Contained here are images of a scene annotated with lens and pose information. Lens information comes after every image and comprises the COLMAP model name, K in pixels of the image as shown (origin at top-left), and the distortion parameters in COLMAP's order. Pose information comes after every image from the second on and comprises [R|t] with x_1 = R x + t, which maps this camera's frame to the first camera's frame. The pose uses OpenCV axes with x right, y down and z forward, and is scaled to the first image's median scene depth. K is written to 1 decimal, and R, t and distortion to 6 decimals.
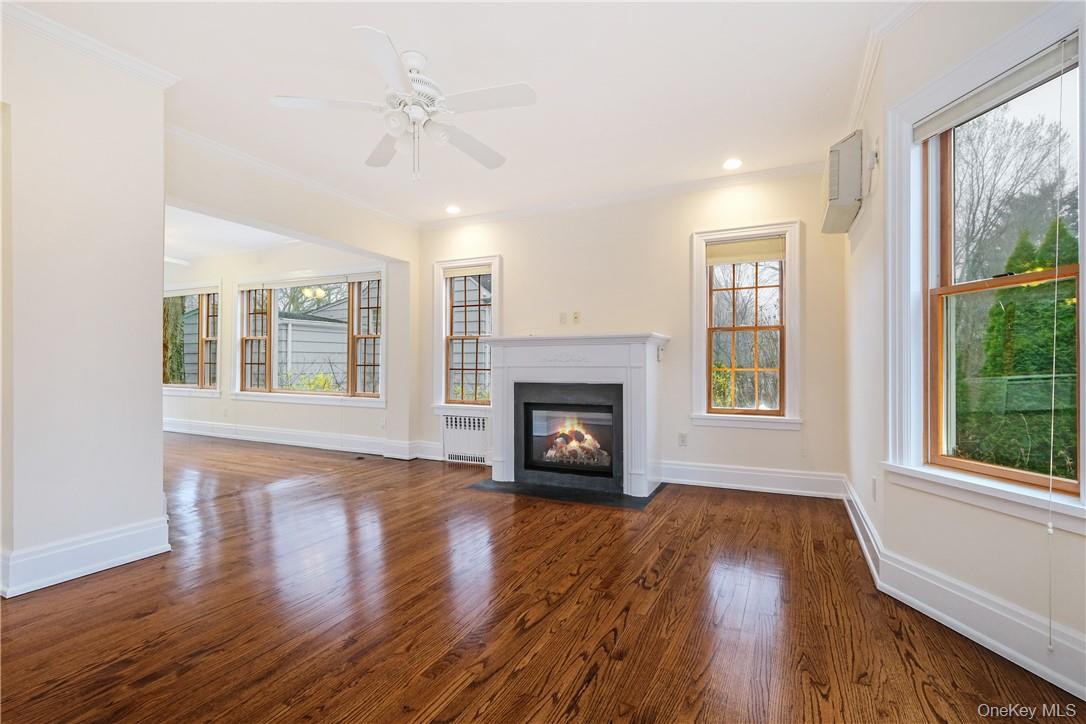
lens RADIAL K [[505.4, 0, 547.7], [0, 505.4, 368.3], [0, 0, 1]] dist [-0.001376, -0.000089]
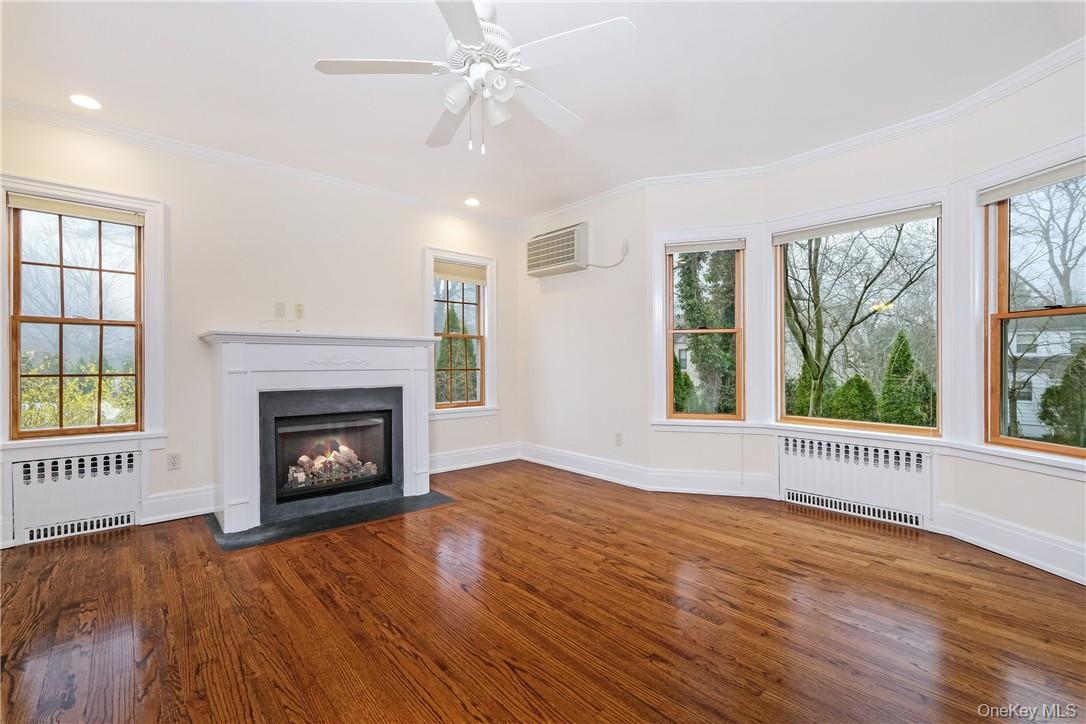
lens RADIAL K [[473.7, 0, 541.3], [0, 473.7, 364.0], [0, 0, 1]] dist [0.003006, -0.000179]
pose [[0.392825, -0.005859, 0.919594, -0.604601], [0.001047, 0.999982, 0.005924, -0.019522], [-0.919612, -0.001364, 0.392824, 0.380454]]
